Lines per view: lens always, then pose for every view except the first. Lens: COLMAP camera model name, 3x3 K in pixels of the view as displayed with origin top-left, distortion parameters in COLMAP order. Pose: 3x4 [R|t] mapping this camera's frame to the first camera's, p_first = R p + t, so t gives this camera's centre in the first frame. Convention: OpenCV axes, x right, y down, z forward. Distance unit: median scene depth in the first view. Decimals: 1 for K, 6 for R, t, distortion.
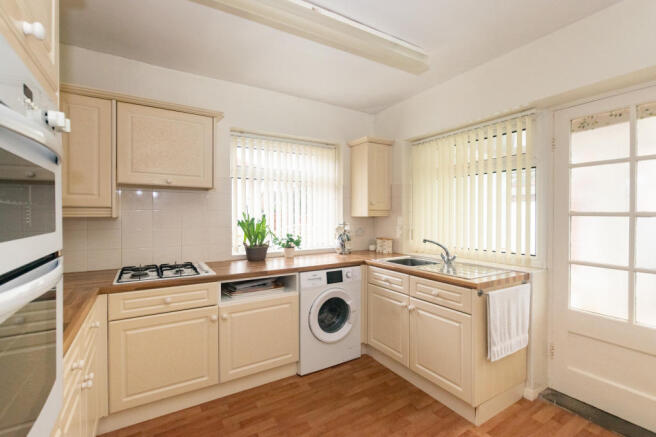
lens RADIAL K [[296.2, 0, 328.0], [0, 296.2, 218.5], [0, 0, 1]] dist [-0.000134, -0.000058]
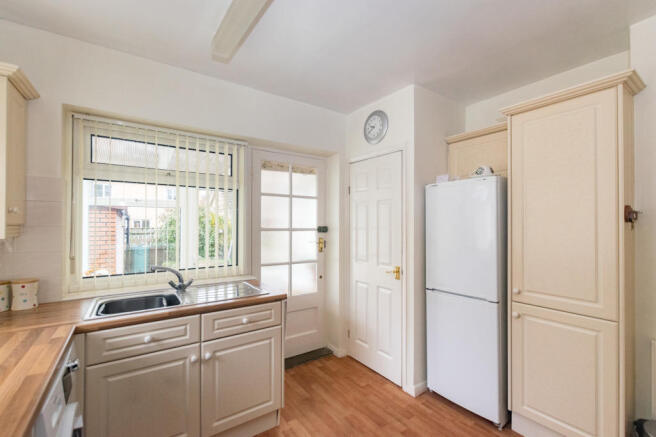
lens RADIAL K [[291.6, 0, 330.1], [0, 291.6, 220.7], [0, 0, 1]] dist [-0.001013, -0.000083]
pose [[-0.079588, 0.011014, 0.996767, -0.504349], [0.008472, 0.999910, -0.010372, -0.036415], [-0.996792, 0.007619, -0.079674, 0.755806]]
